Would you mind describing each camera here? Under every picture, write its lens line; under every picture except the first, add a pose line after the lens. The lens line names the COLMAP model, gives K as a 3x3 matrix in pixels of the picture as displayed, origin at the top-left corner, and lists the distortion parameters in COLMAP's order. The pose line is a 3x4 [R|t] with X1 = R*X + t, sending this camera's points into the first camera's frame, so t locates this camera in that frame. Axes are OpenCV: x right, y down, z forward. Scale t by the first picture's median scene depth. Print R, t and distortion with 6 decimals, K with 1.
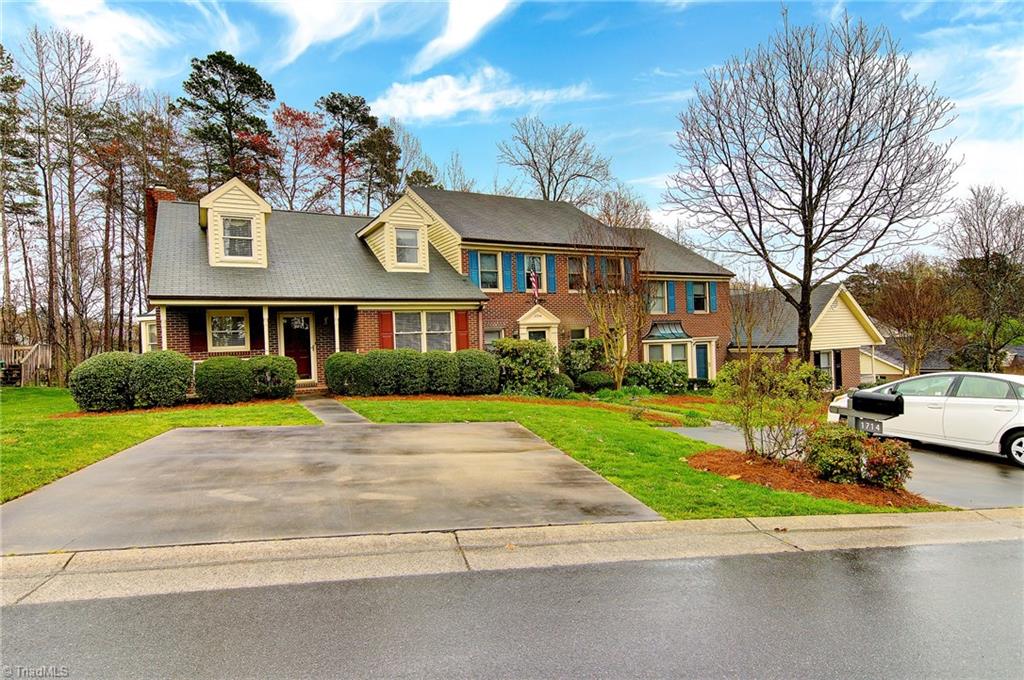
lens RADIAL K [[541.1, 0, 512.0], [0, 541.1, 340.0], [0, 0, 1]] dist [0.042892, -0.025639]
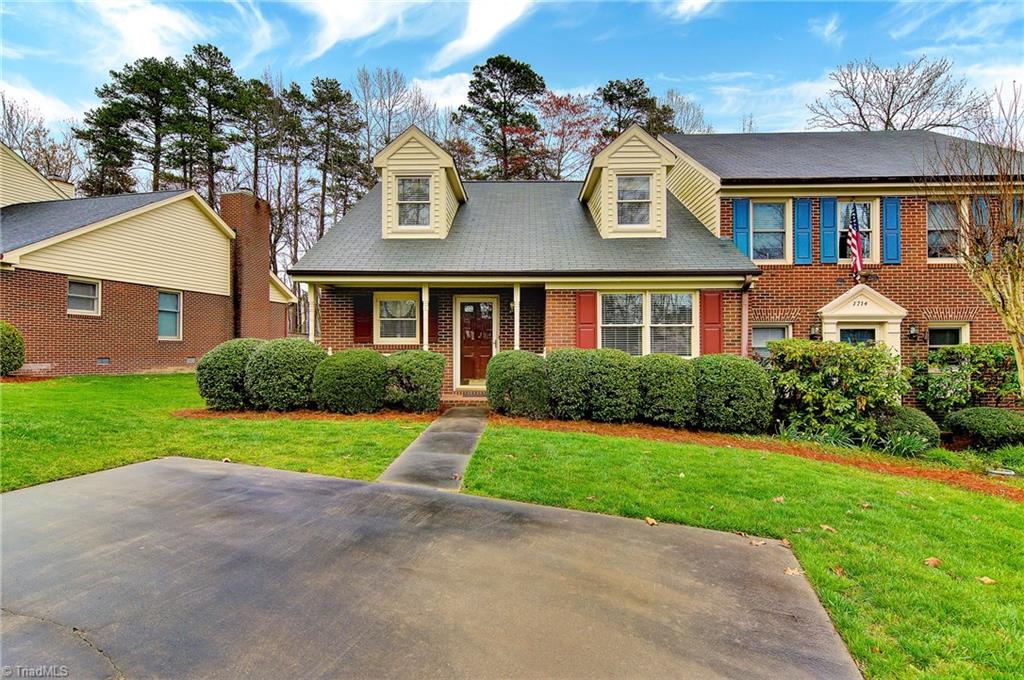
lens RADIAL K [[541.1, 0, 512.0], [0, 541.1, 340.0], [0, 0, 1]] dist [0.042892, -0.025639]
pose [[0.868224, 0.026974, -0.495439, 0.017348], [-0.031537, 0.999502, -0.000849, 0.008634], [0.495170, 0.016362, 0.868642, 0.328813]]
